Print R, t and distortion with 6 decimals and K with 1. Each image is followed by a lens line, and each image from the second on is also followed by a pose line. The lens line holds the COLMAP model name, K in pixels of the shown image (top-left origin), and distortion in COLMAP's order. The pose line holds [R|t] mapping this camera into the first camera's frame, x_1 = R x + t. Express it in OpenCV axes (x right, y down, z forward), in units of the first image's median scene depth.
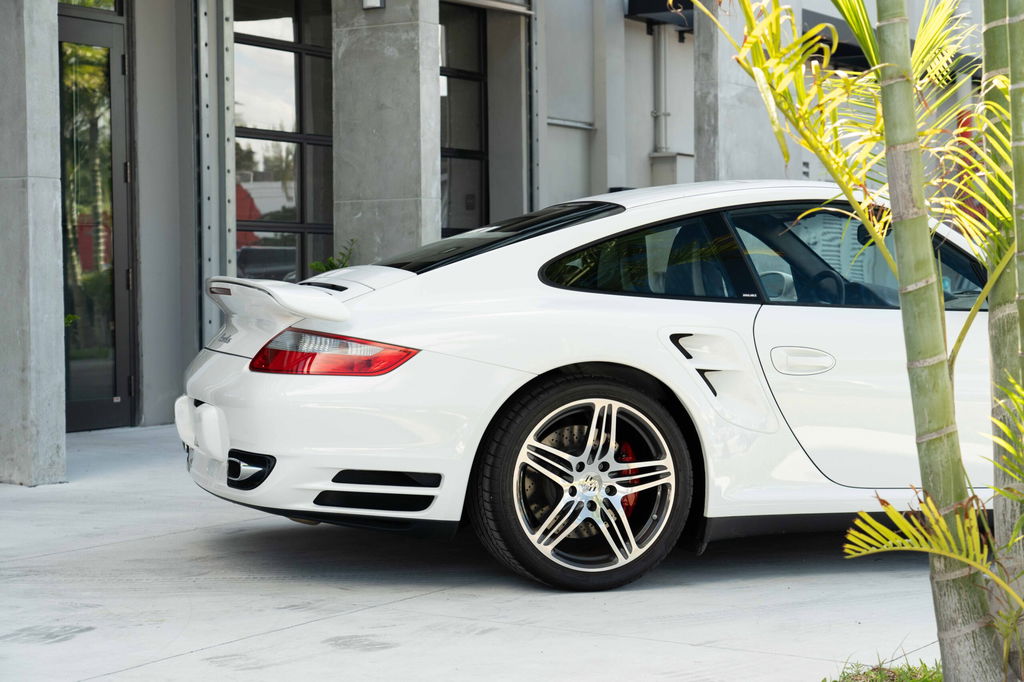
lens RADIAL K [[1939.9, 0, 542.5], [0, 1939.9, 352.9], [0, 0, 1]] dist [0.029391, 0.000000]
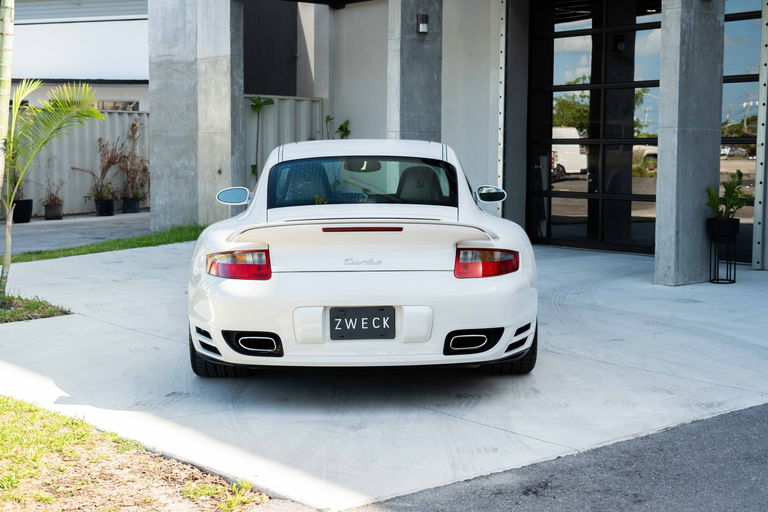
lens RADIAL K [[1181.9, 0, 397.2], [0, 1181.9, 251.0], [0, 0, 1]] dist [0.038713, 0.000000]
pose [[-0.343227, 0.086814, -0.935232, 0.950090], [-0.035884, 0.993780, 0.105418, -0.082509], [0.938567, 0.069742, -0.337977, 1.150679]]
